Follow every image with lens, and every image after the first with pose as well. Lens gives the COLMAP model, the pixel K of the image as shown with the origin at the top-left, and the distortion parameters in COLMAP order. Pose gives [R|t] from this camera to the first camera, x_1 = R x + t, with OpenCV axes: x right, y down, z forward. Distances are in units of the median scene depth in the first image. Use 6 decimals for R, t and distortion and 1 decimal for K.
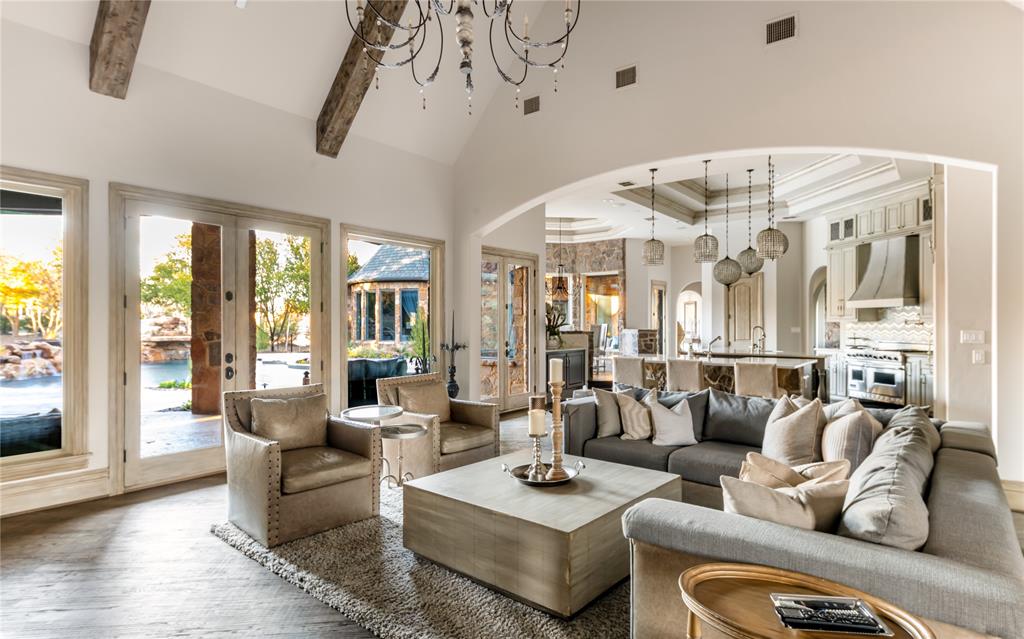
lens RADIAL K [[551.2, 0, 510.6], [0, 551.2, 321.9], [0, 0, 1]] dist [0.010840, 0.000047]
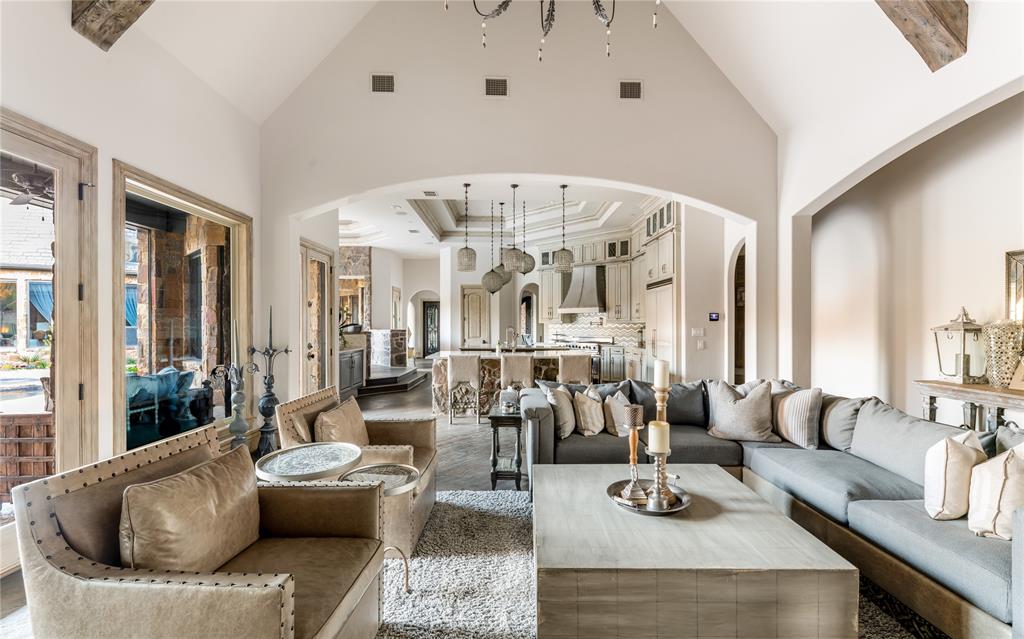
lens RADIAL K [[432.9, 0, 515.8], [0, 432.9, 326.0], [0, 0, 1]] dist [0.001660, -0.001032]
pose [[0.759456, 0.000242, 0.650558, -0.211095], [-0.002510, 0.999994, 0.002559, 0.004880], [-0.650554, -0.003576, 0.759452, 0.251271]]
